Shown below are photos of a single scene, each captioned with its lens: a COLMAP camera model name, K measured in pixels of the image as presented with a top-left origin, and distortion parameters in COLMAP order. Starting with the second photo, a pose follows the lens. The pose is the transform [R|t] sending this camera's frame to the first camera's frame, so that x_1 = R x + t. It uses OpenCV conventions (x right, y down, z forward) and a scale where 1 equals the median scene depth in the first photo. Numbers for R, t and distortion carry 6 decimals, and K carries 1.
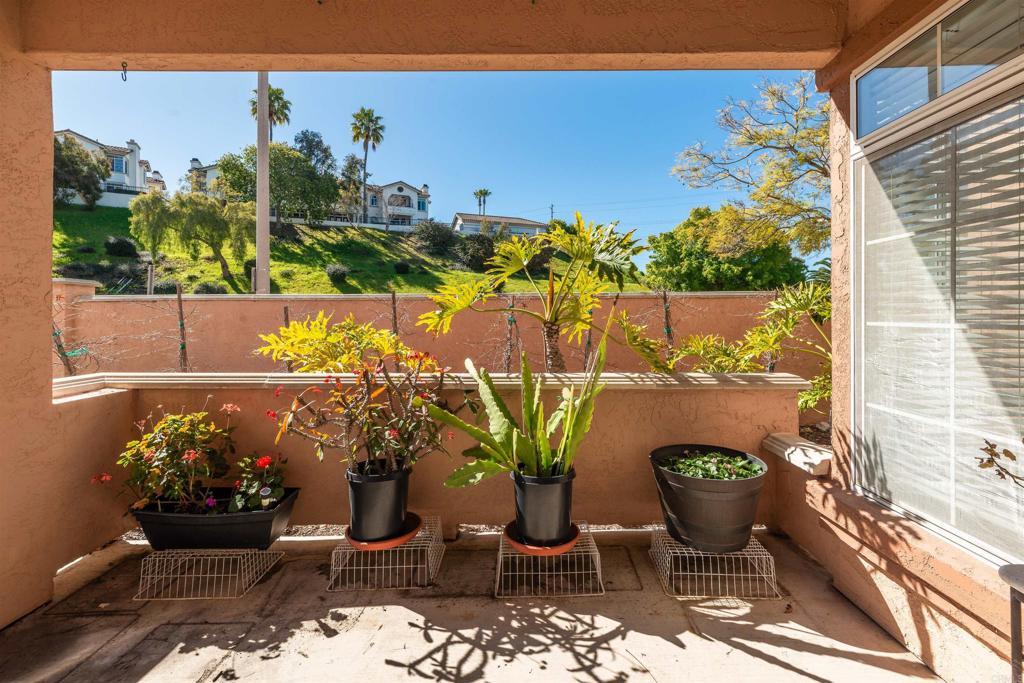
lens RADIAL K [[465.4, 0, 514.3], [0, 465.4, 318.2], [0, 0, 1]] dist [0.000343, -0.000054]
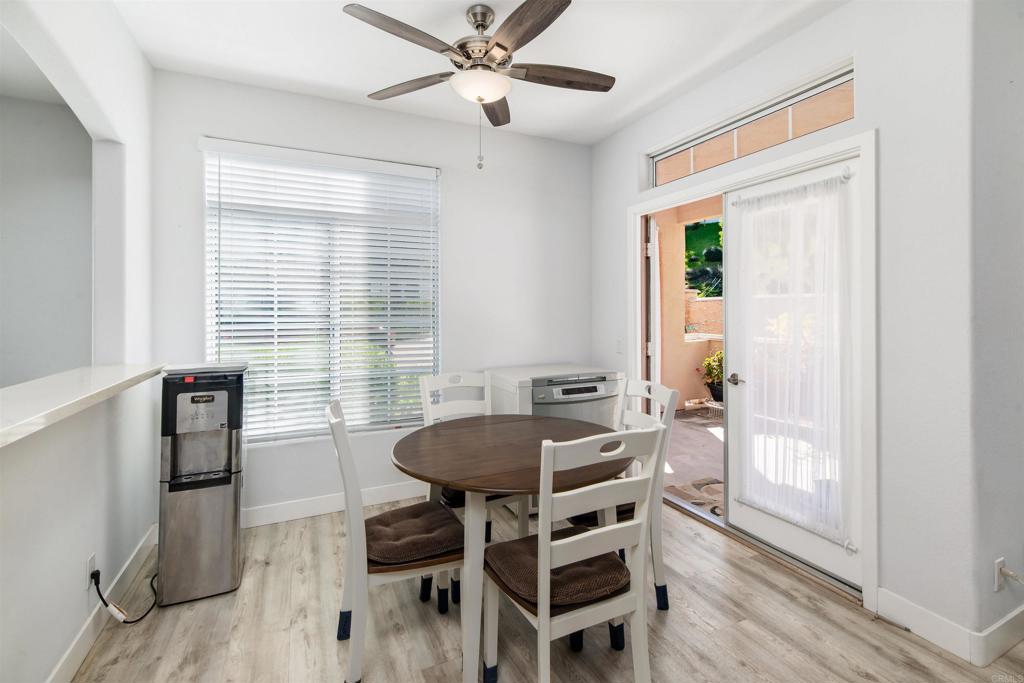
lens RADIAL K [[450.5, 0, 513.9], [0, 450.5, 305.8], [0, 0, 1]] dist [0.001874, 0.000354]
pose [[0.432321, -0.000455, -0.901720, 0.541562], [-0.001259, 0.999999, -0.001108, -0.014967], [0.901719, 0.001614, 0.432320, -0.585491]]
